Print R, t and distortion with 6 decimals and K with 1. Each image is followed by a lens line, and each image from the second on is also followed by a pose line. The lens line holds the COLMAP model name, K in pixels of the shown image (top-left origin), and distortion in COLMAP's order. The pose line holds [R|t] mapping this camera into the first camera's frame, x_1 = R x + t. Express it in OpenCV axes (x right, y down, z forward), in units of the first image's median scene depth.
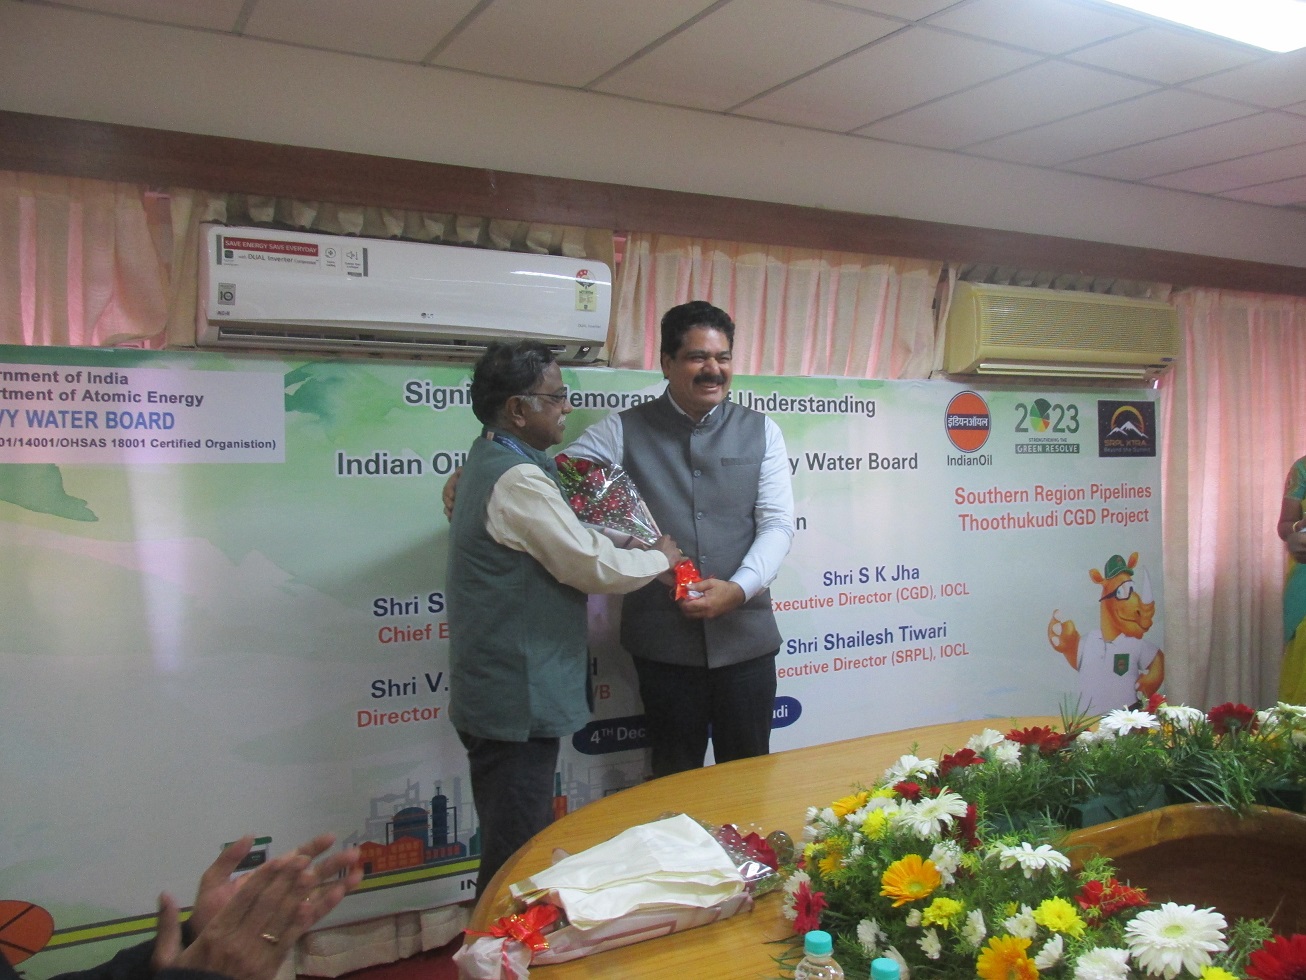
lens RADIAL K [[1084.9, 0, 650.2], [0, 1084.9, 494.5], [0, 0, 1]] dist [-0.028945, 0.005494]
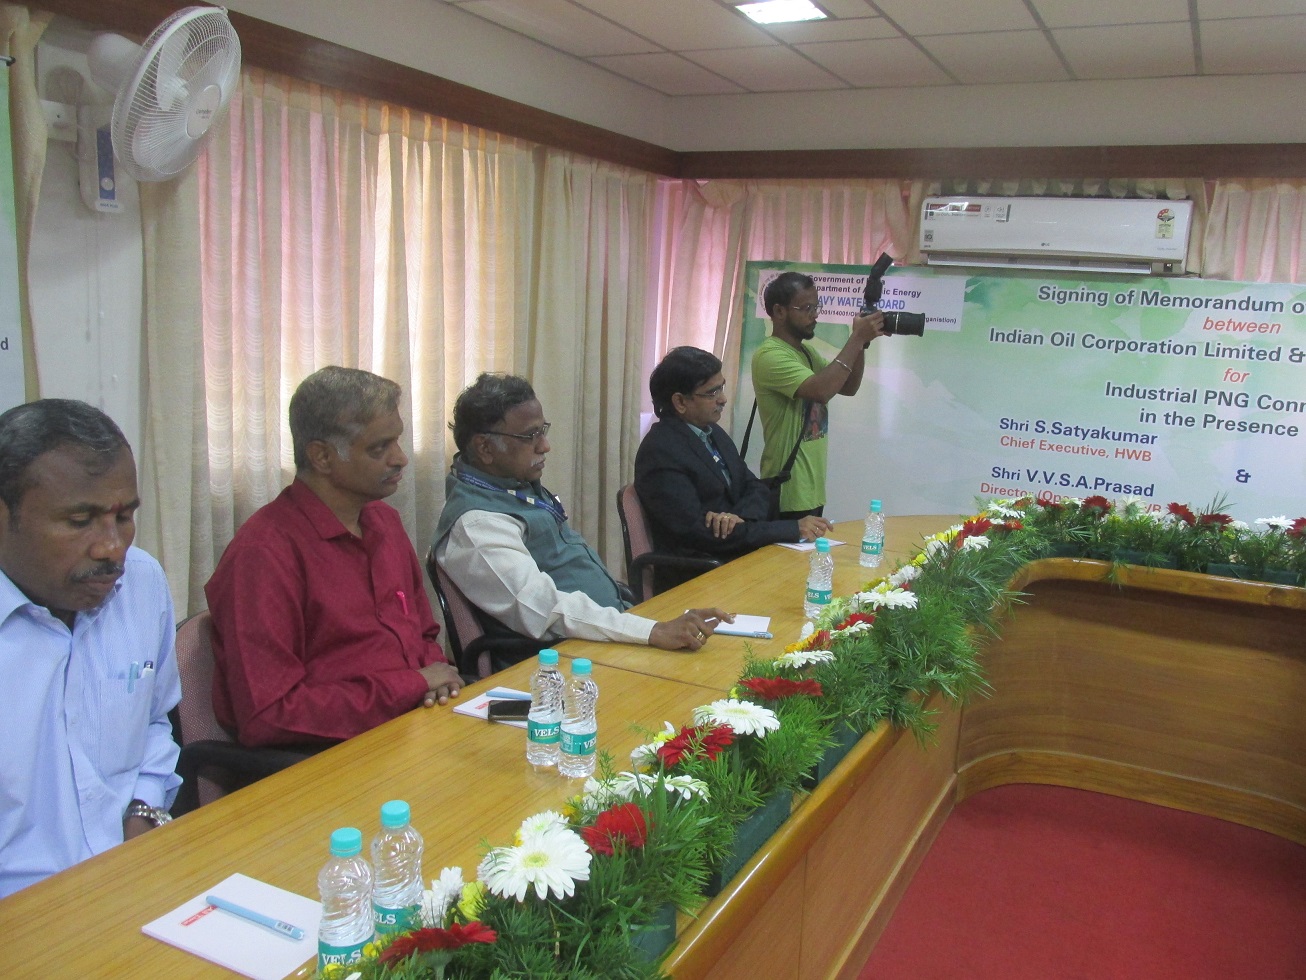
lens RADIAL K [[1084.9, 0, 645.0], [0, 1084.9, 489.0], [0, 0, 1]] dist [-0.028945, 0.005494]
pose [[0.558037, 0.166094, -0.813024, 0.790321], [-0.096088, 0.986107, 0.135501, 0.031356], [0.824234, 0.002507, 0.566244, -0.380646]]
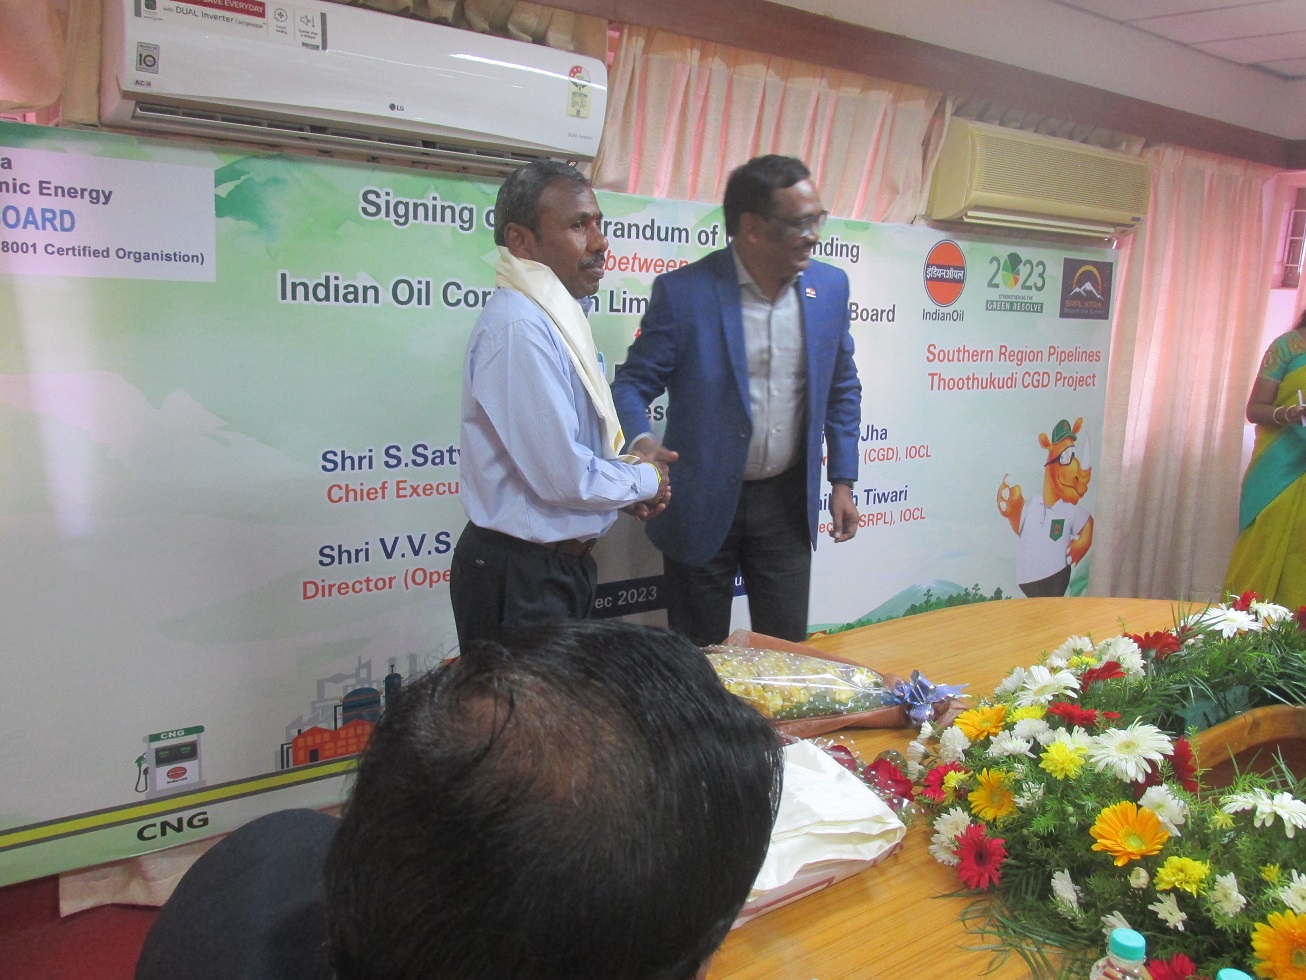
lens RADIAL K [[1084.9, 0, 650.3], [0, 1084.9, 492.6], [0, 0, 1]] dist [-0.028945, 0.005494]
pose [[0.987064, 0.023730, 0.158562, -0.133170], [-0.047467, 0.987902, 0.147639, -0.008039], [-0.153140, -0.153255, 0.976248, 0.129925]]
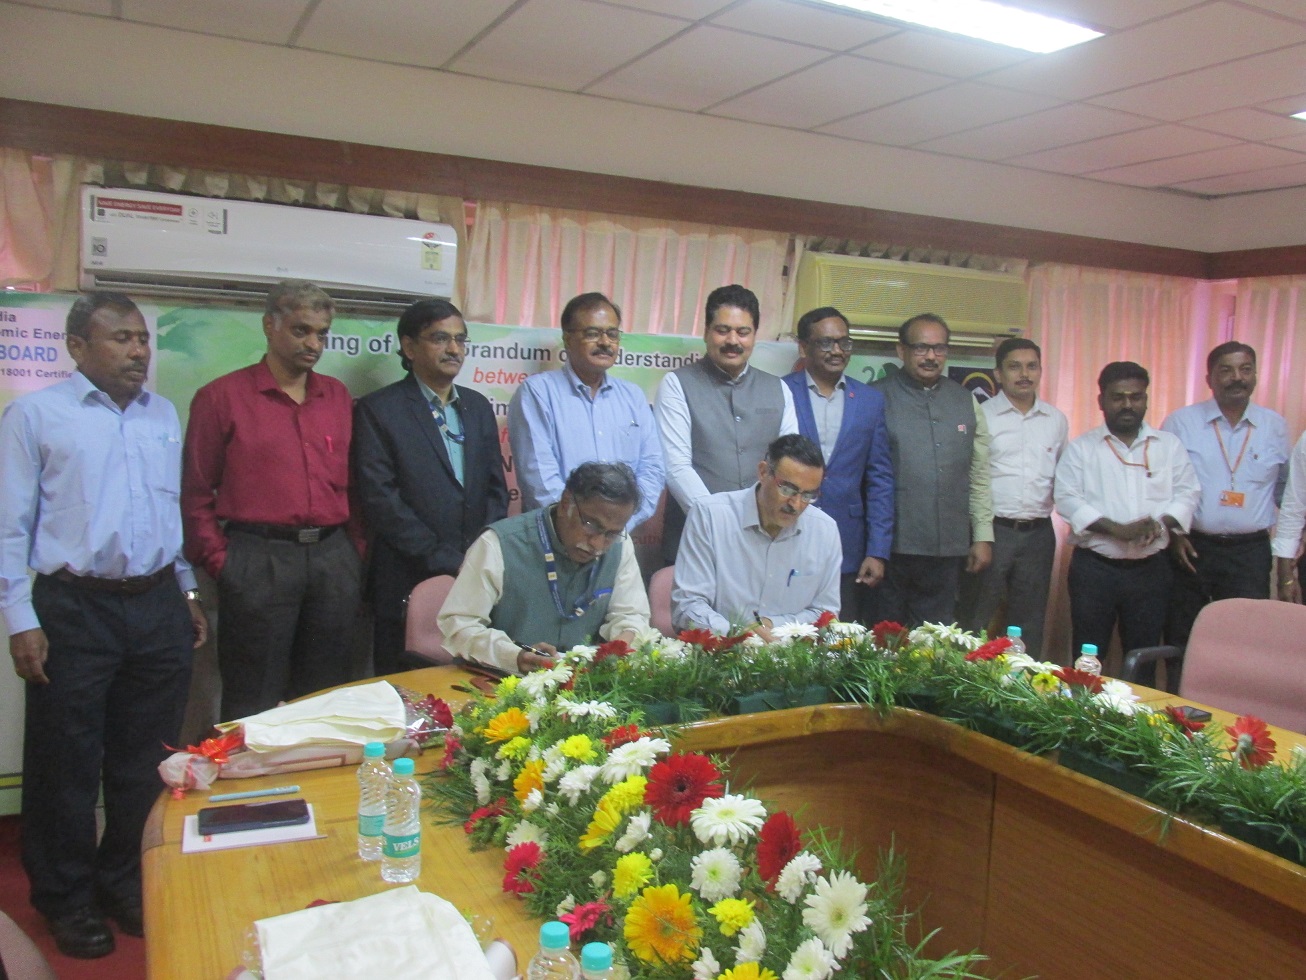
lens RADIAL K [[1084.9, 0, 647.0], [0, 1084.9, 497.5], [0, 0, 1]] dist [-0.028945, 0.005494]
pose [[0.998921, 0.037553, -0.027309, 0.210090], [-0.036340, 0.998387, 0.043630, 0.010734], [0.028903, -0.042590, 0.998674, -0.133984]]
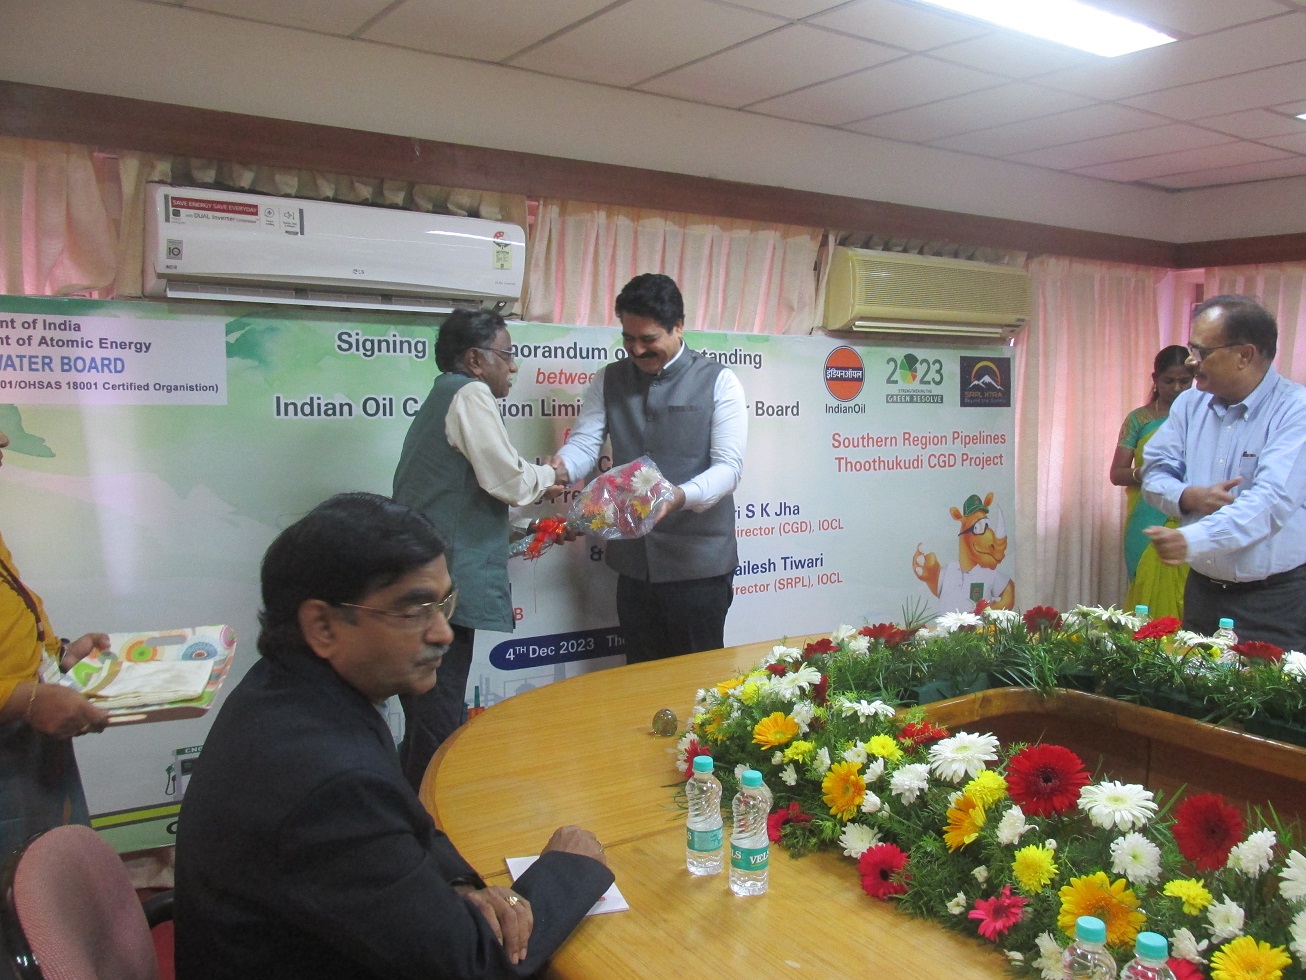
lens RADIAL K [[1084.9, 0, 647.7], [0, 1084.9, 495.7], [0, 0, 1]] dist [-0.028945, 0.005494]
pose [[0.995635, 0.000278, 0.093329, -0.015016], [-0.004645, 0.998904, 0.046570, 0.008943], [-0.093214, -0.046800, 0.994546, -0.123715]]
